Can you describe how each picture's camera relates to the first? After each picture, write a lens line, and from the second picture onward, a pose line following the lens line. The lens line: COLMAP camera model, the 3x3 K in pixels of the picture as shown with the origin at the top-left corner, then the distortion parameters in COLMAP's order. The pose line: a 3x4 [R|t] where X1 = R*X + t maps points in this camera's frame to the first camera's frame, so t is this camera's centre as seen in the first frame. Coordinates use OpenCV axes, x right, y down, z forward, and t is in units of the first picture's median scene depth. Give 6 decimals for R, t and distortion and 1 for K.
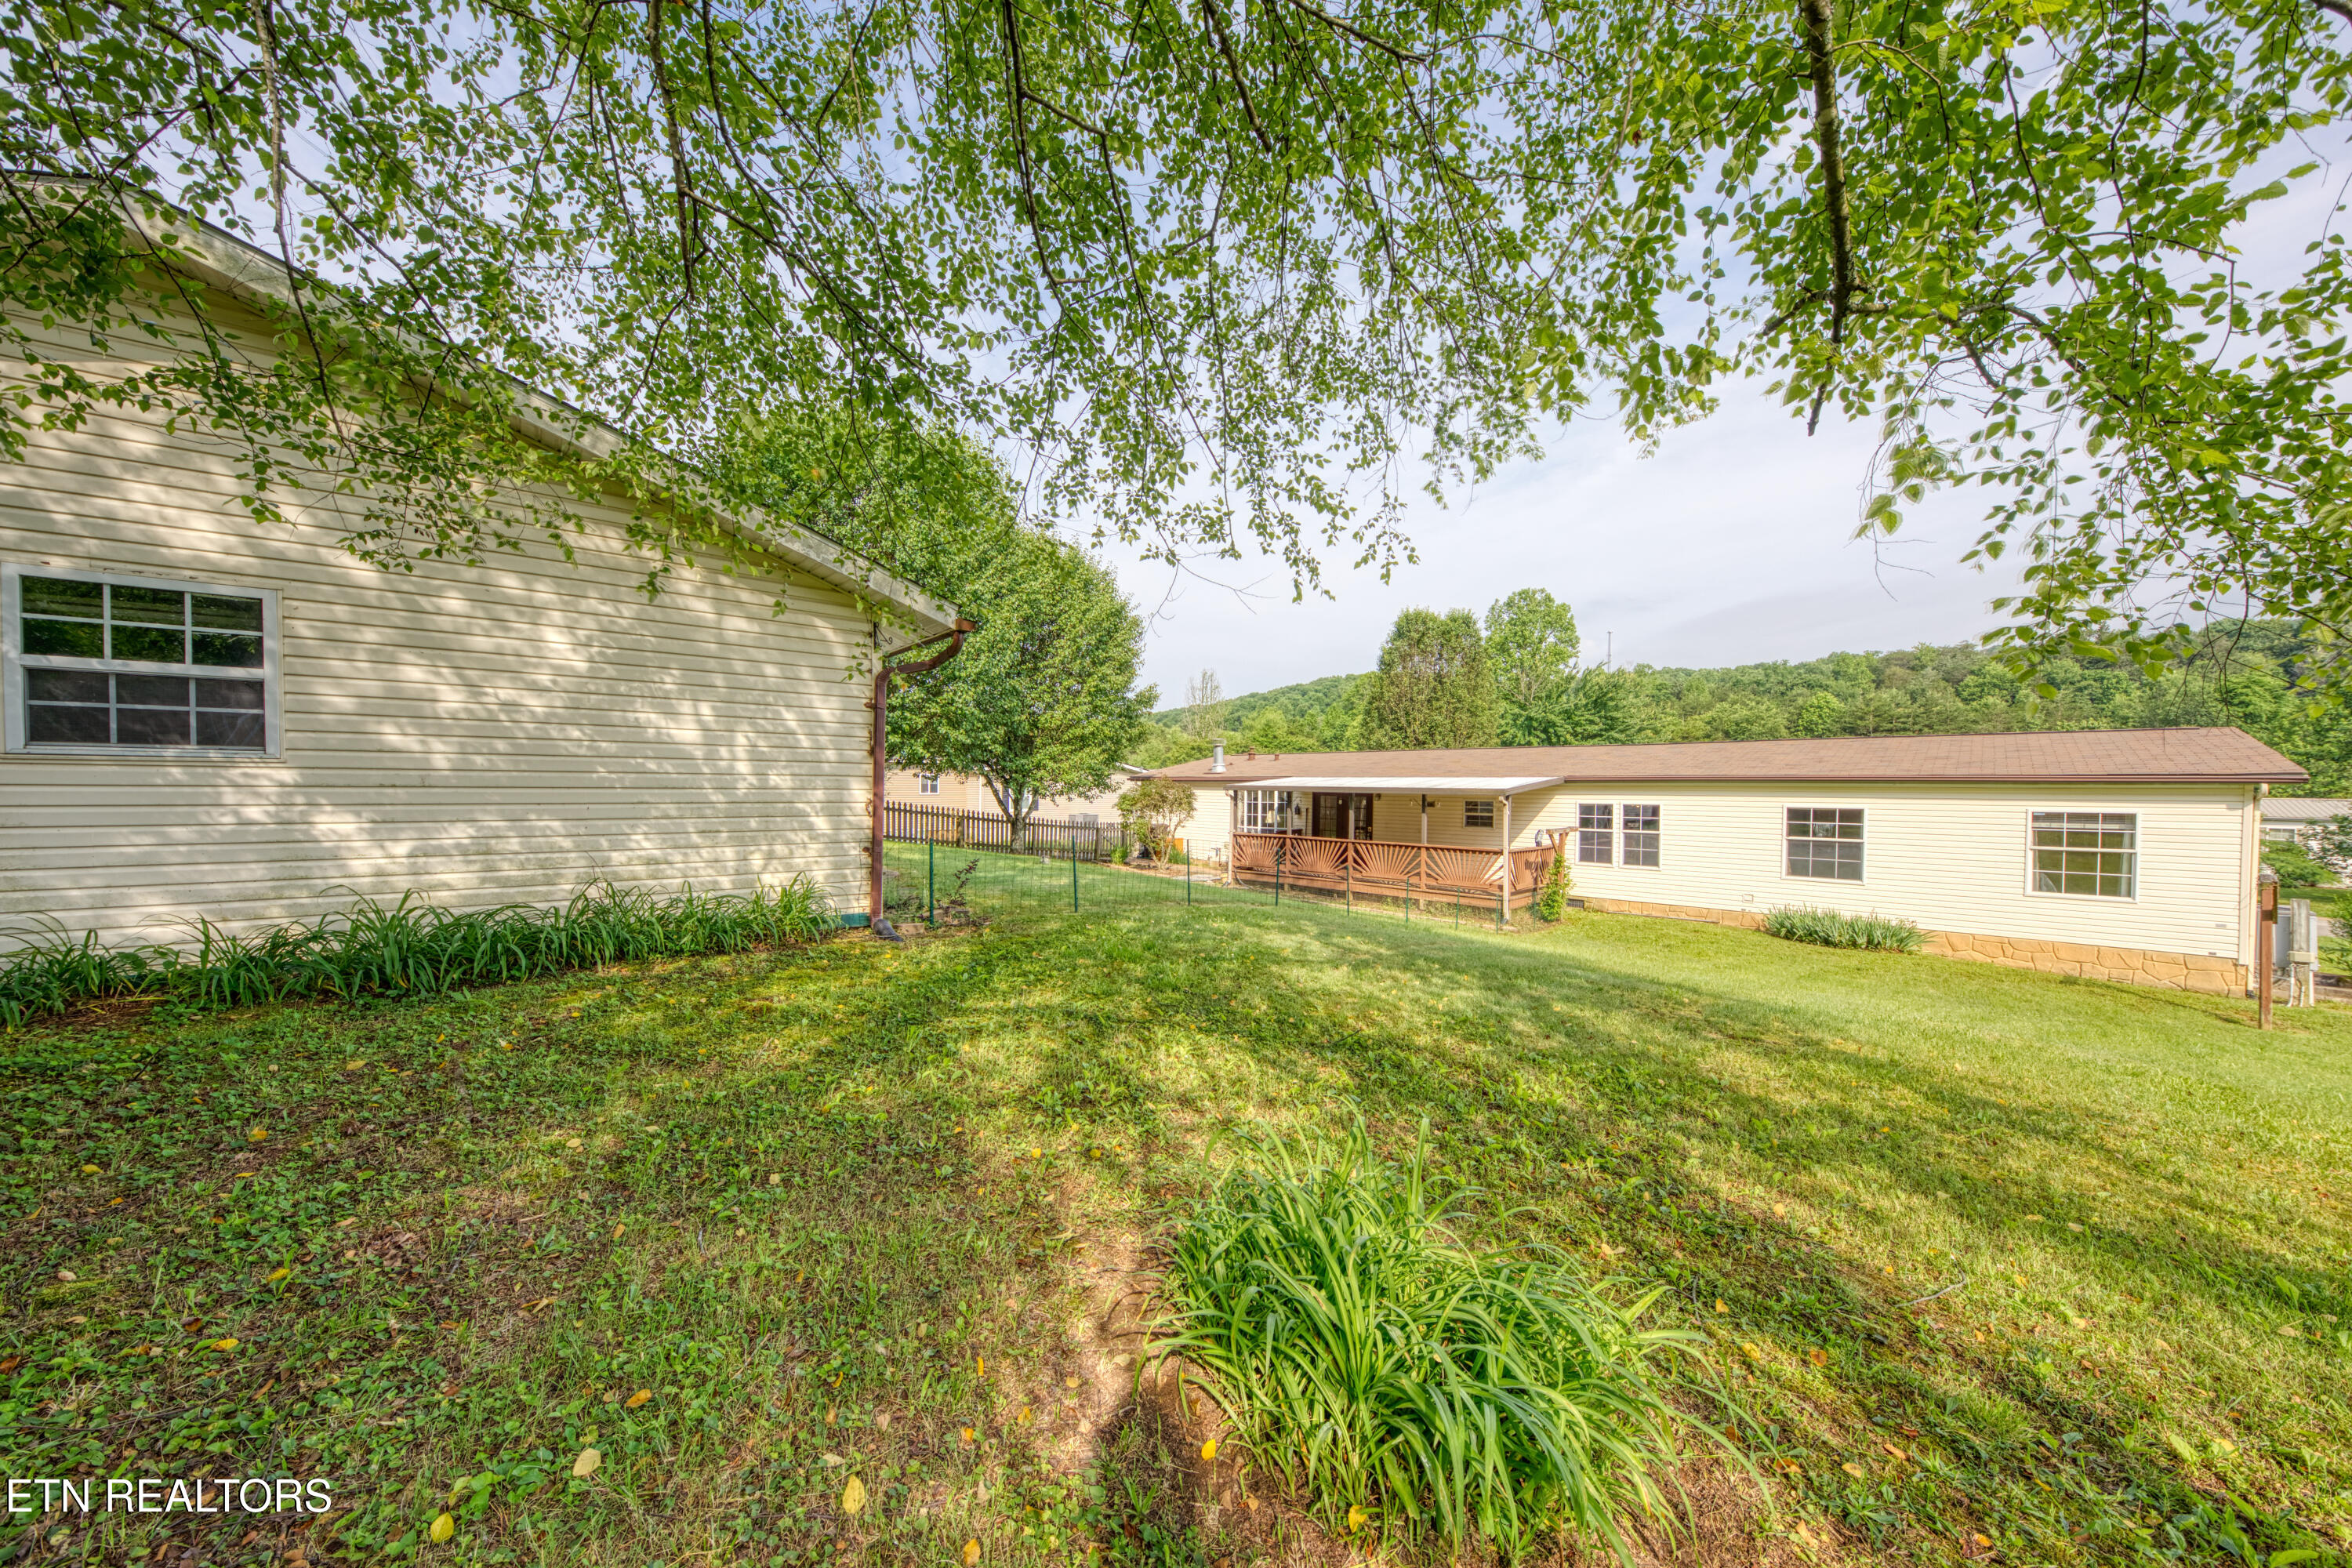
lens RADIAL K [[825.7, 0, 1174.6], [0, 825.7, 787.9], [0, 0, 1]] dist [0.007928, -0.000938]
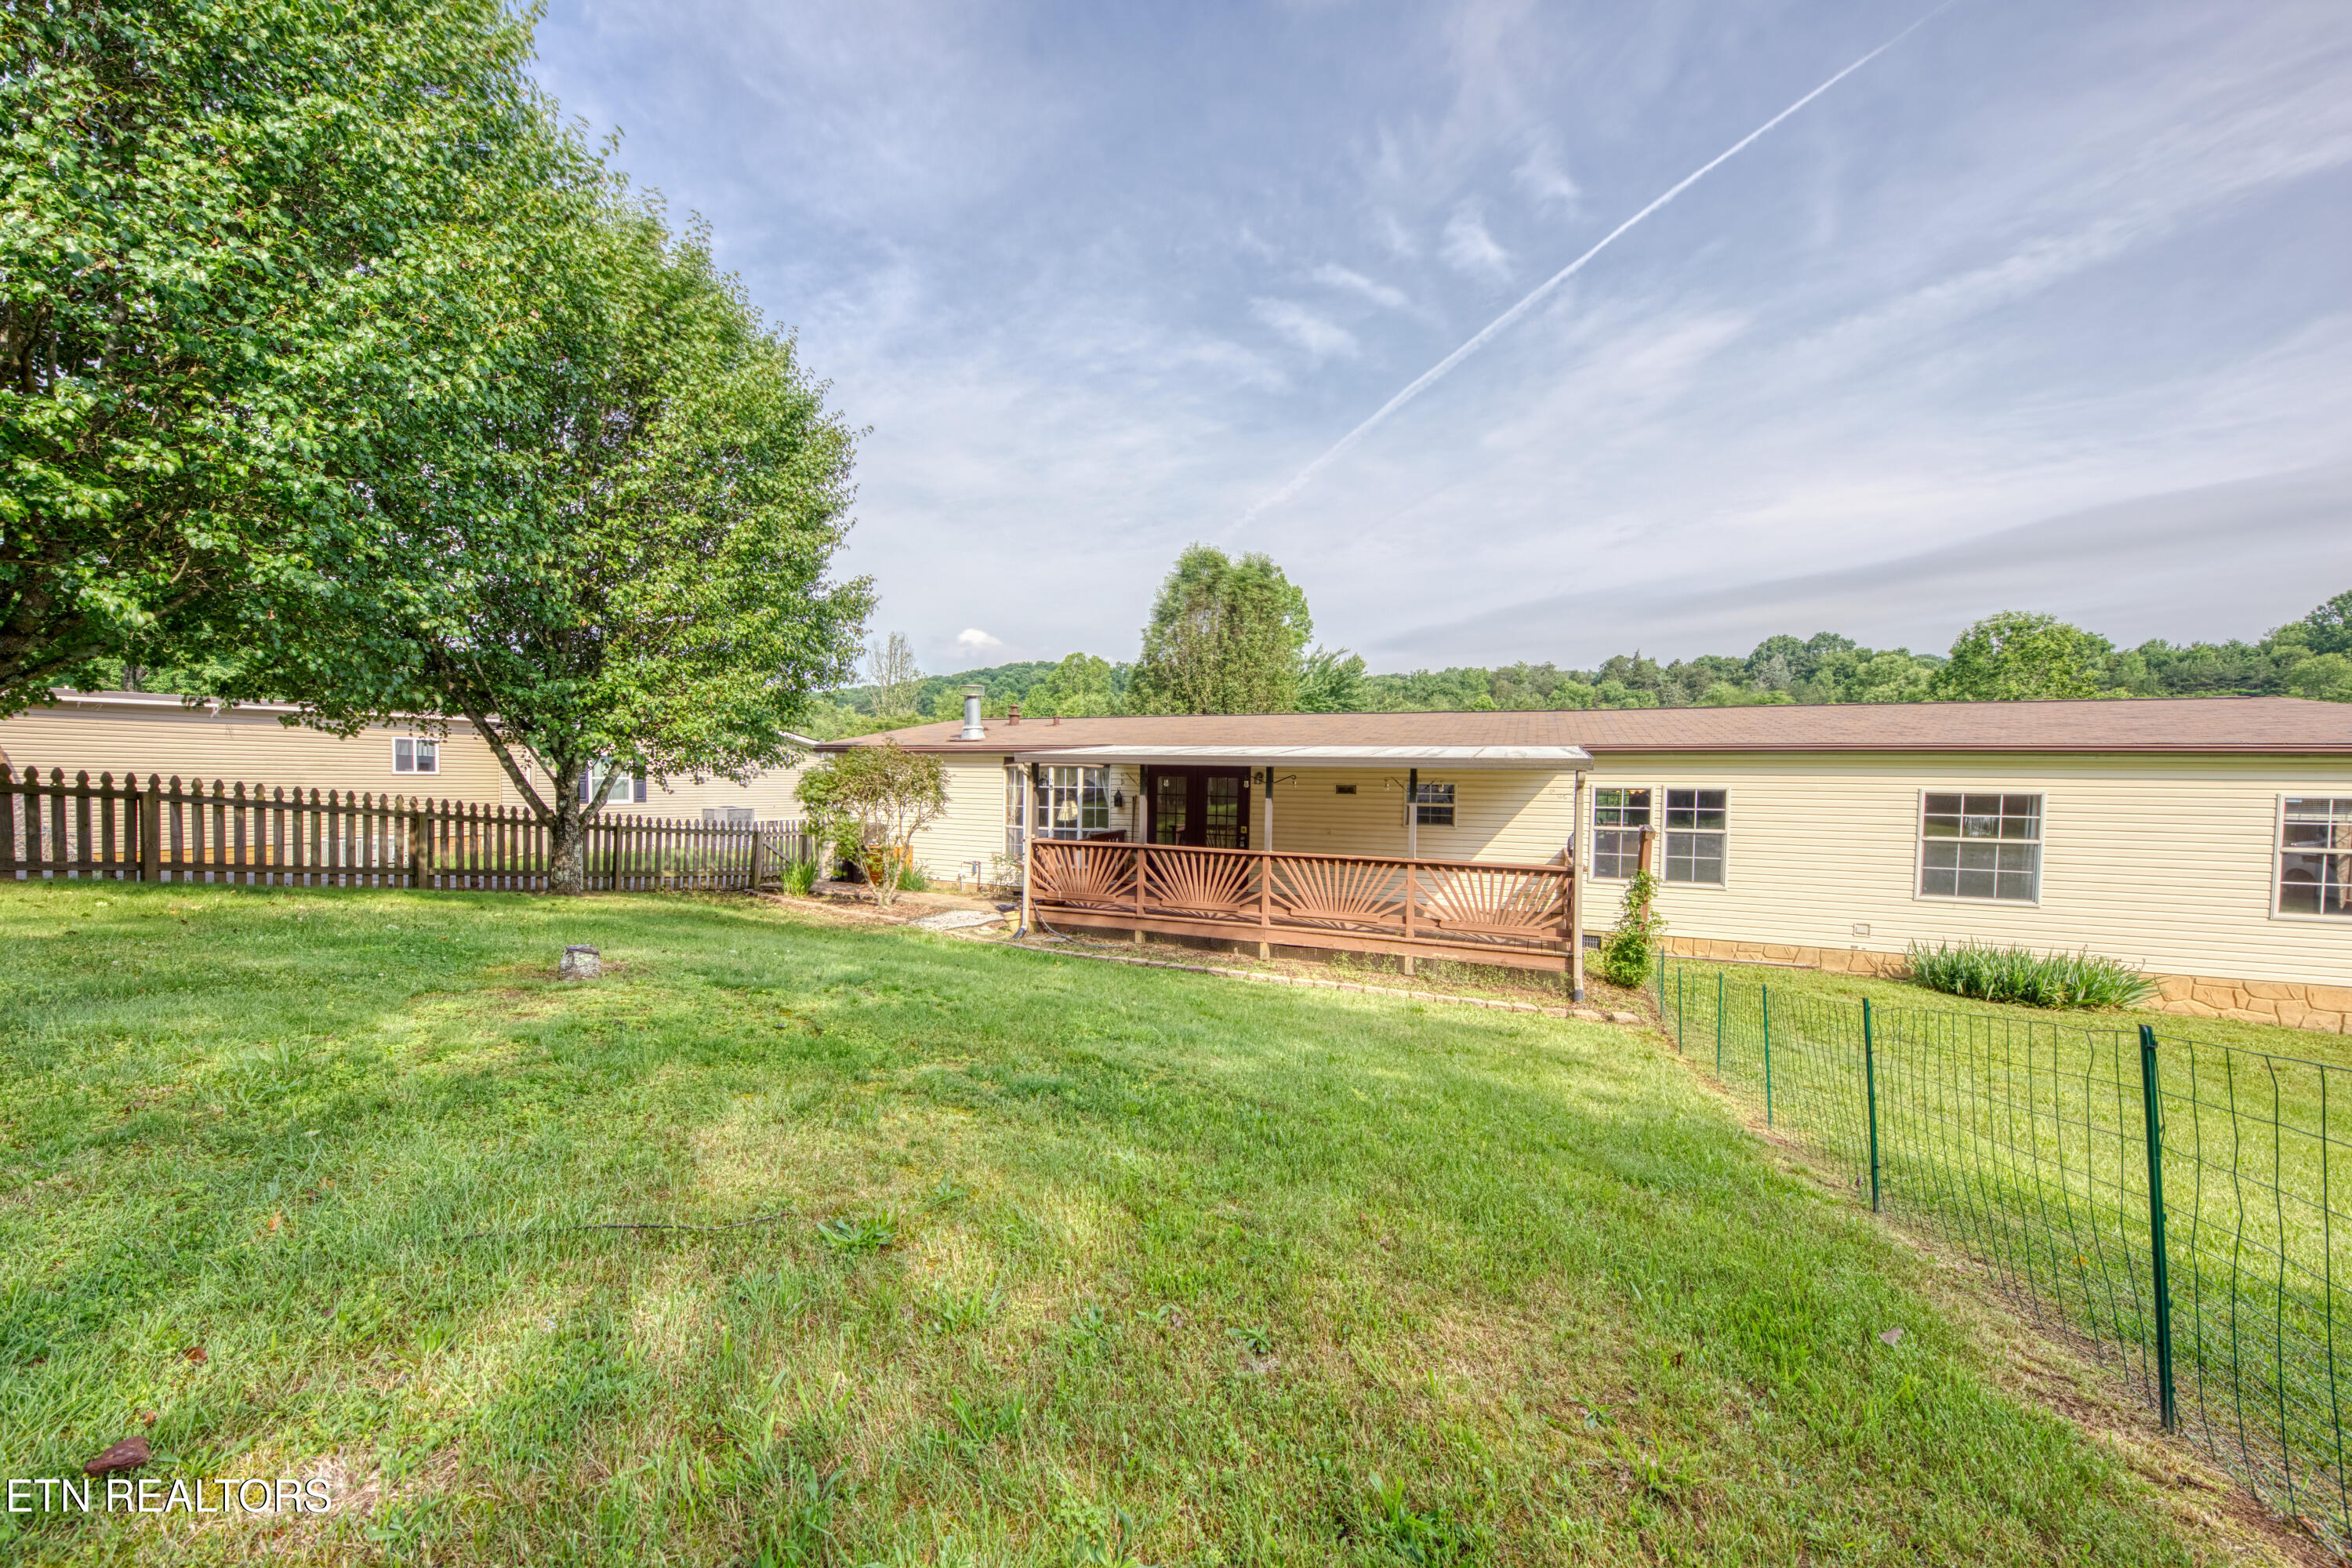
lens RADIAL K [[825.7, 0, 1186.3], [0, 825.7, 798.3], [0, 0, 1]] dist [0.007928, -0.000938]
pose [[0.922859, -0.000676, 0.385136, -0.049775], [-0.007735, 0.999764, 0.020288, 0.014683], [-0.385059, -0.021702, 0.922637, 0.464496]]
